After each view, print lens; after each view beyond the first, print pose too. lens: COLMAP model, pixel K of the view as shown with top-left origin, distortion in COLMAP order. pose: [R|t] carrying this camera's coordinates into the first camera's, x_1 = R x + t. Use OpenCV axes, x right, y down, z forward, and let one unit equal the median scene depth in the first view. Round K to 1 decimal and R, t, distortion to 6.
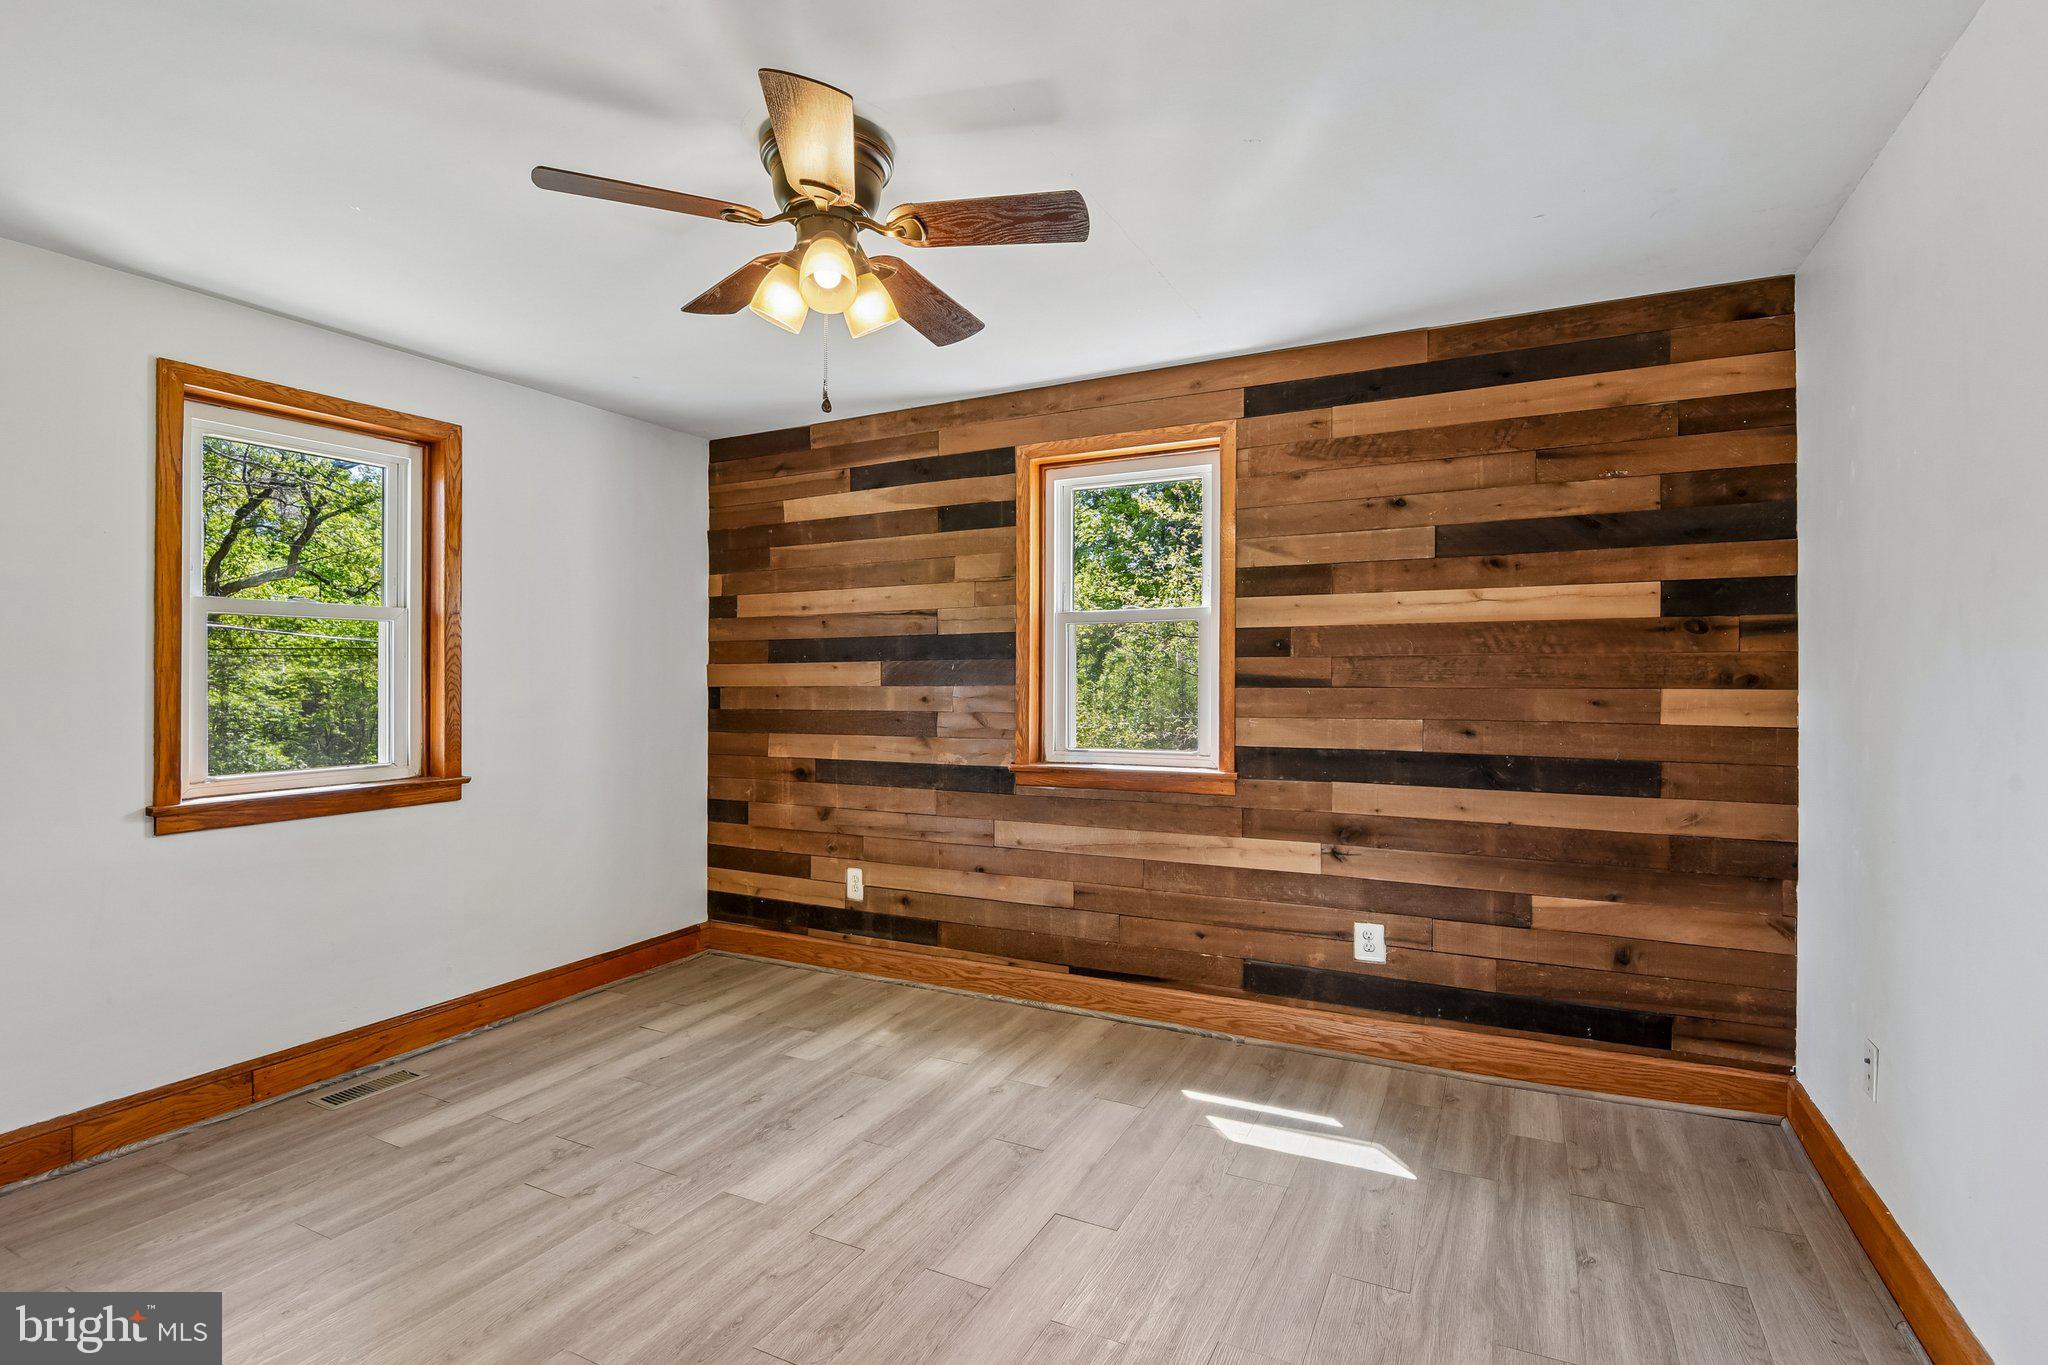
lens RADIAL K [[976.8, 0, 1036.8], [0, 976.8, 688.0], [0, 0, 1]] dist [0.011183, -0.012729]
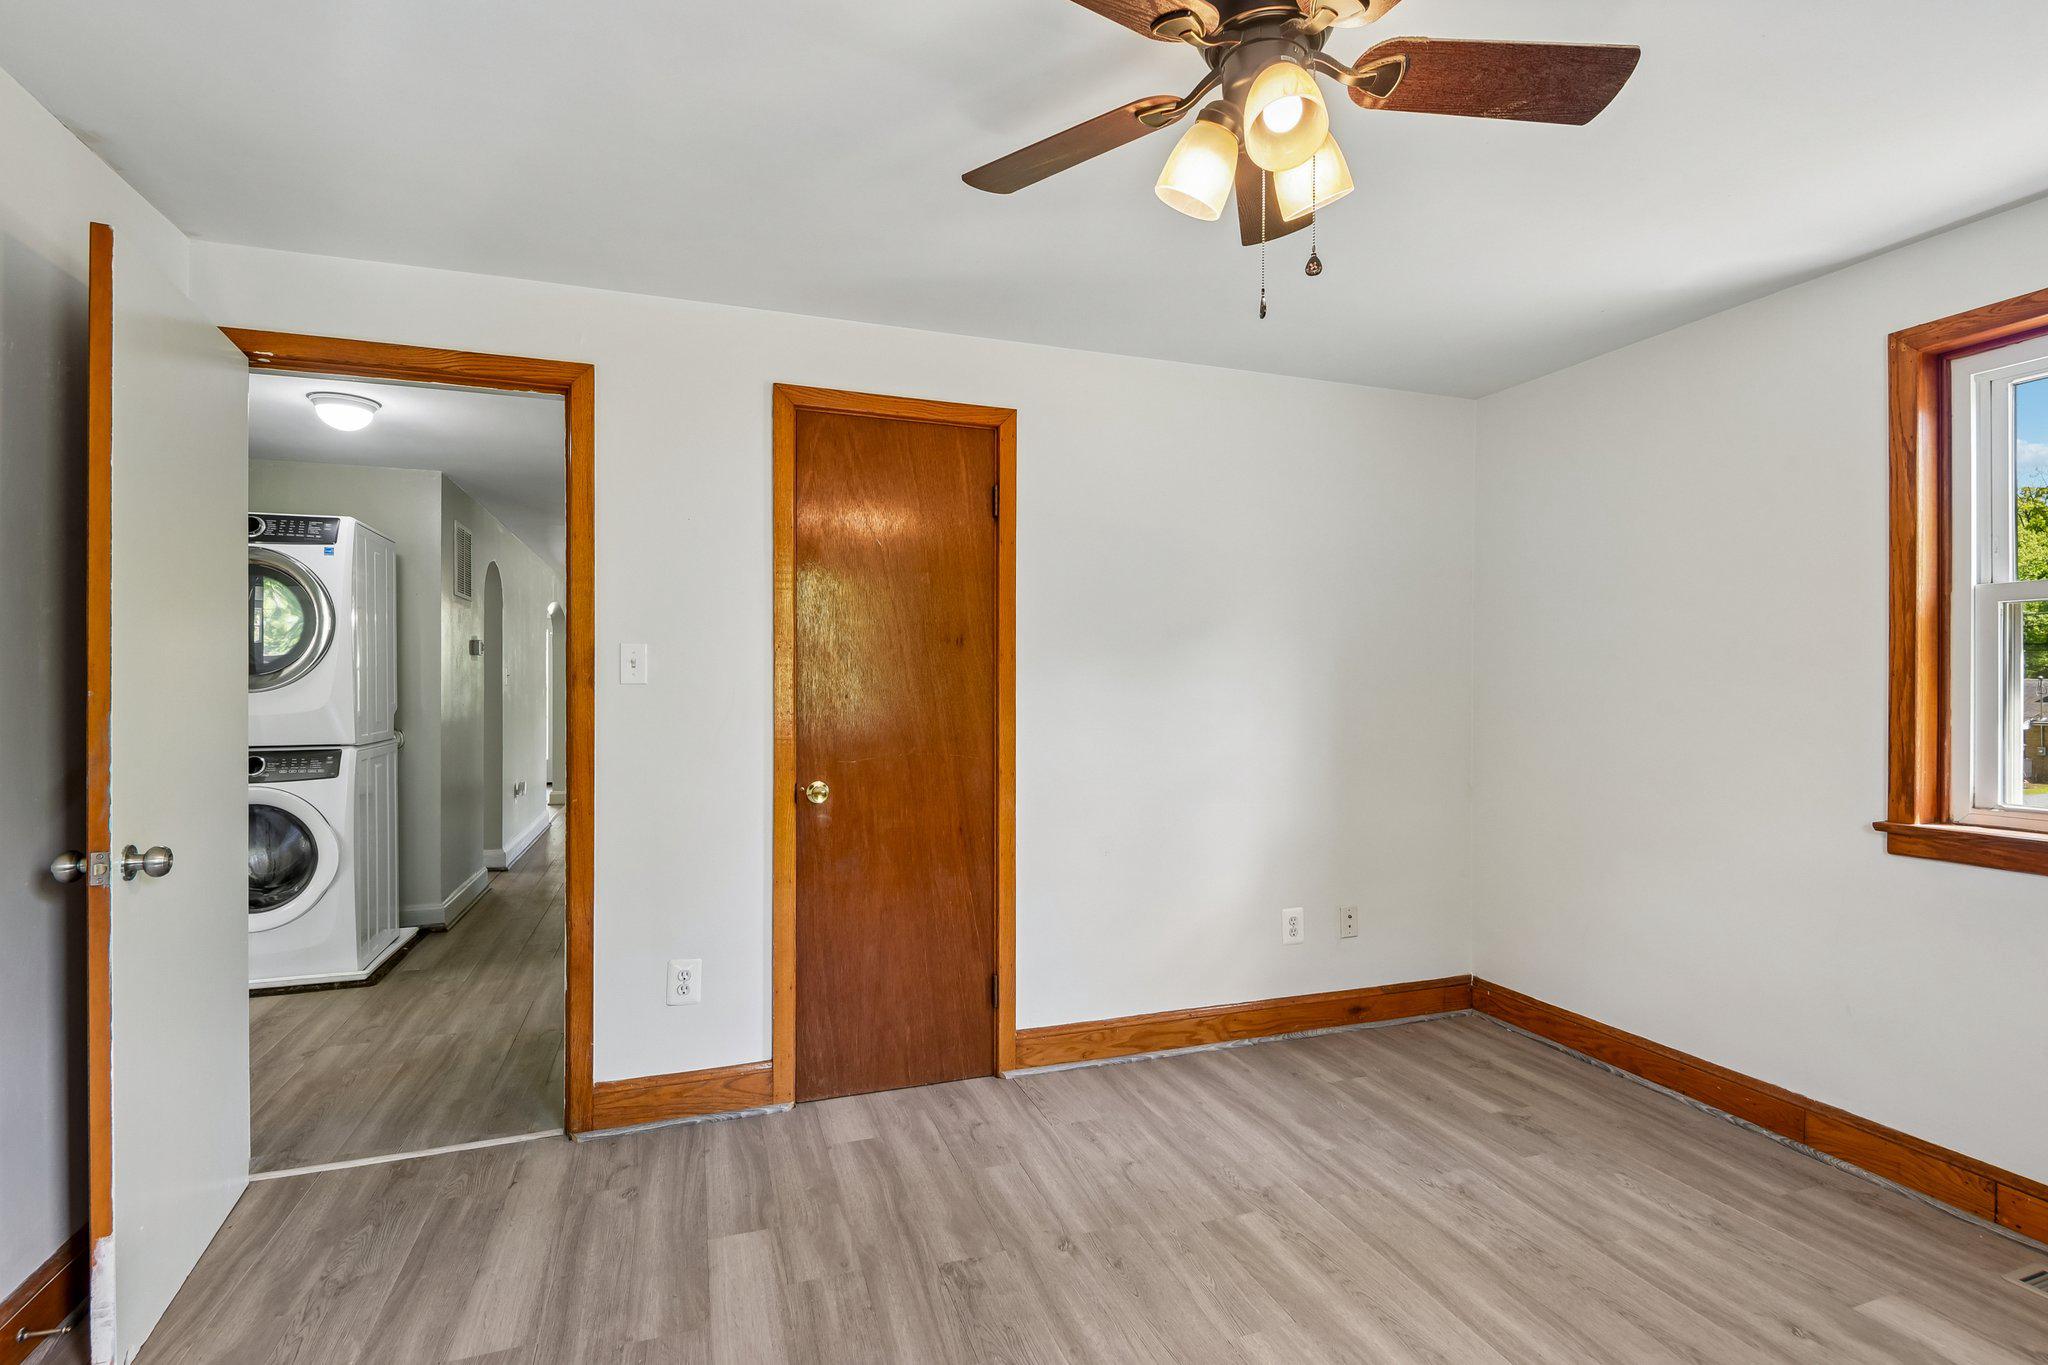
lens RADIAL K [[976.8, 0, 1020.9], [0, 976.8, 689.1], [0, 0, 1]] dist [0.011183, -0.012729]
pose [[-0.705044, 0.007885, -0.709120, 0.337505], [-0.005754, 0.999842, 0.016839, -0.015780], [0.709140, 0.015953, -0.704887, 1.095697]]
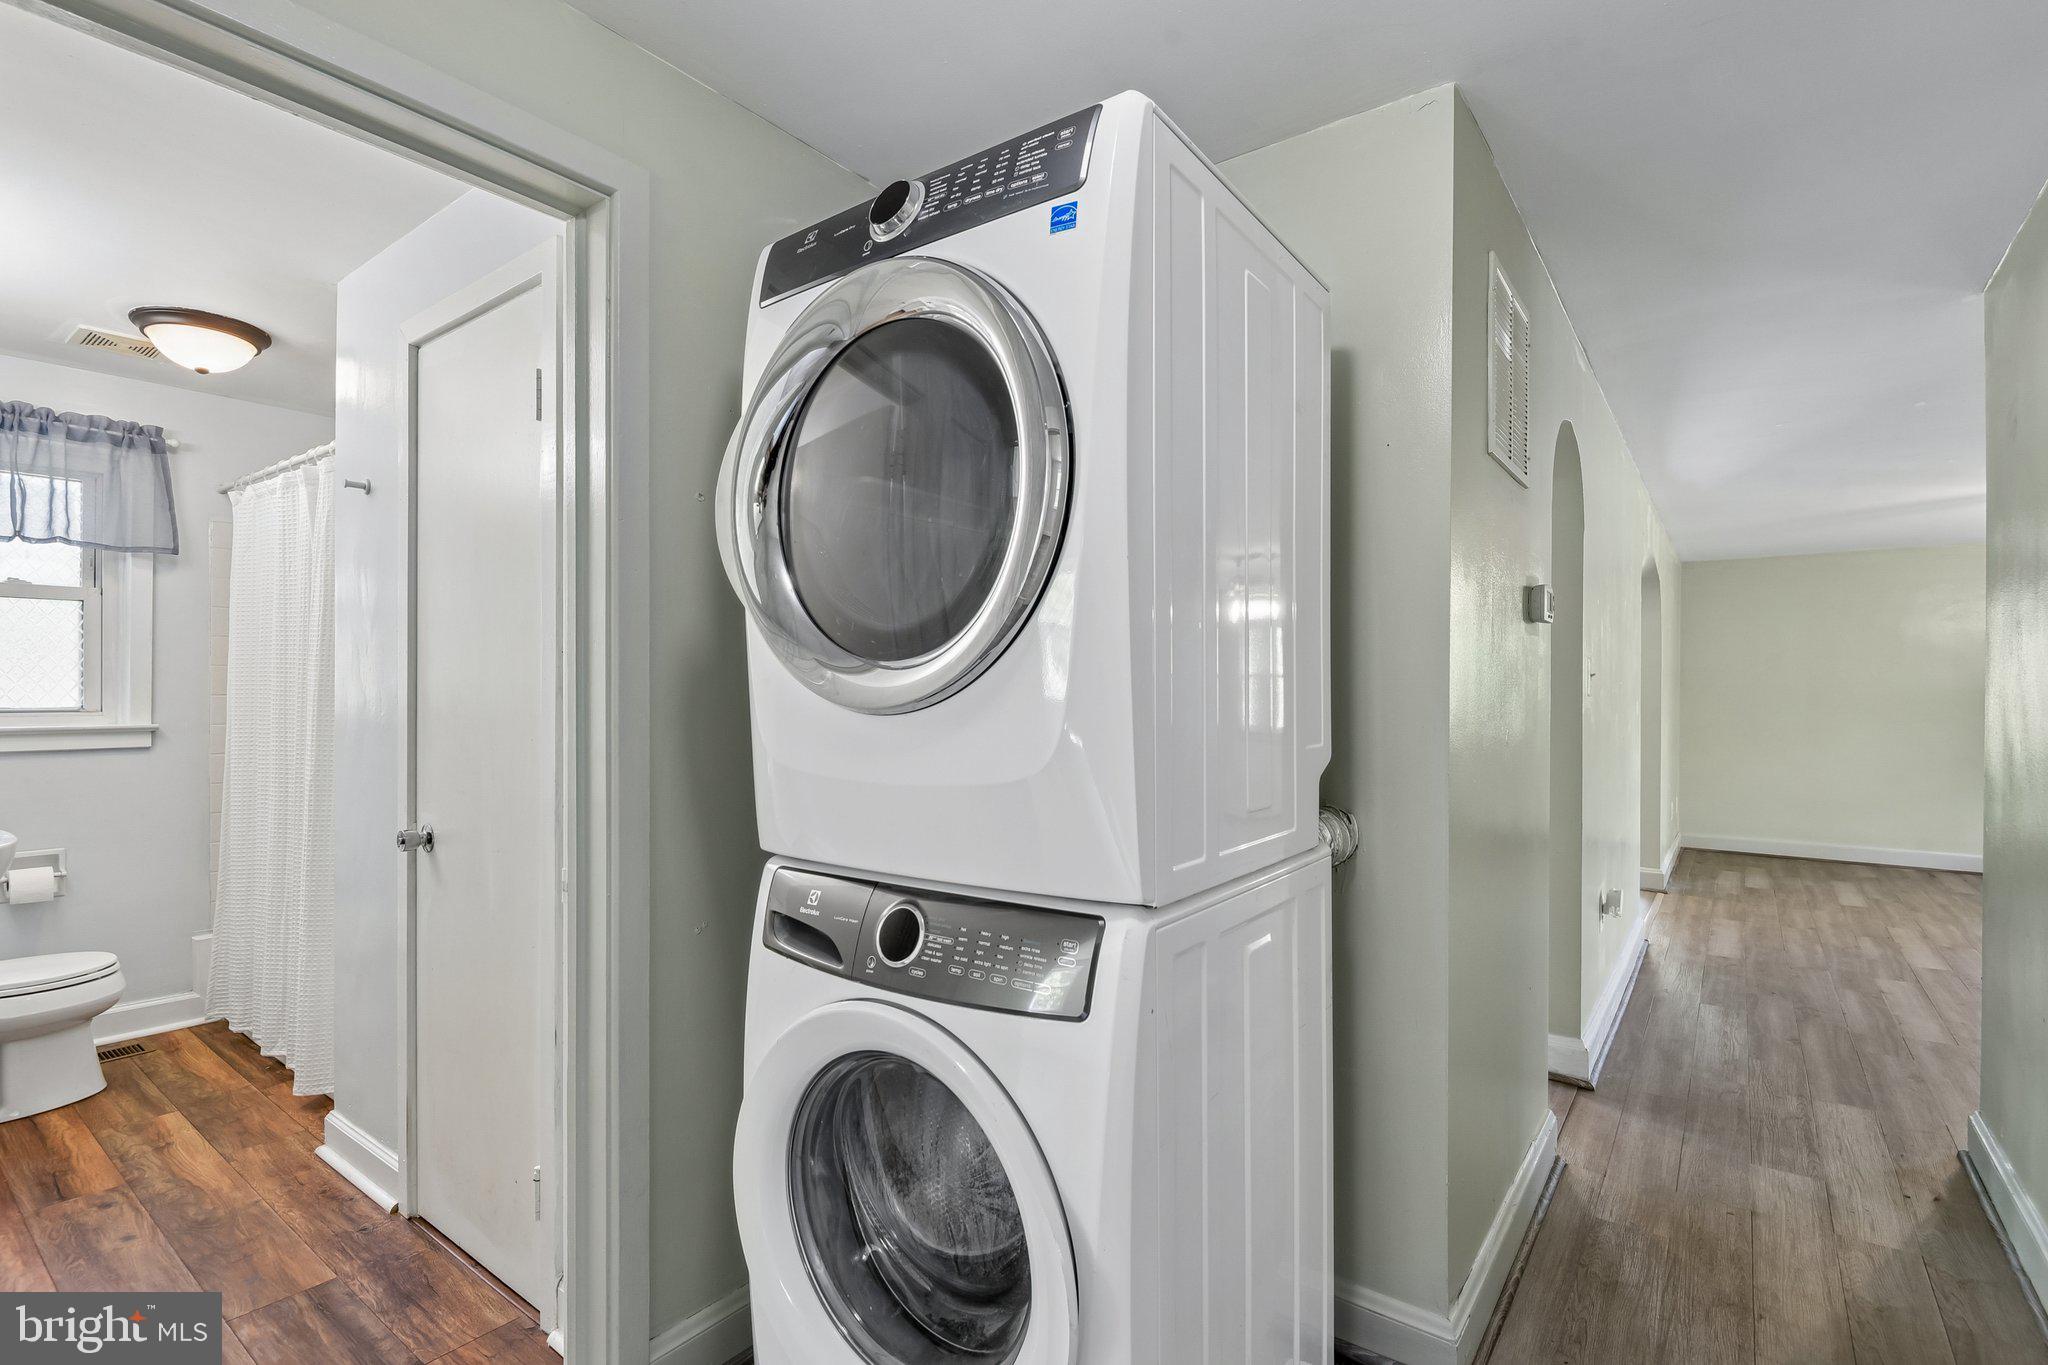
lens RADIAL K [[976.8, 0, 1023.4], [0, 976.8, 691.1], [0, 0, 1]] dist [0.011183, -0.012729]
pose [[-0.983967, 0.003335, 0.178317, 0.279722], [0.004970, 0.999950, 0.008723, -0.012450], [-0.178279, 0.009470, -0.983934, 0.882453]]
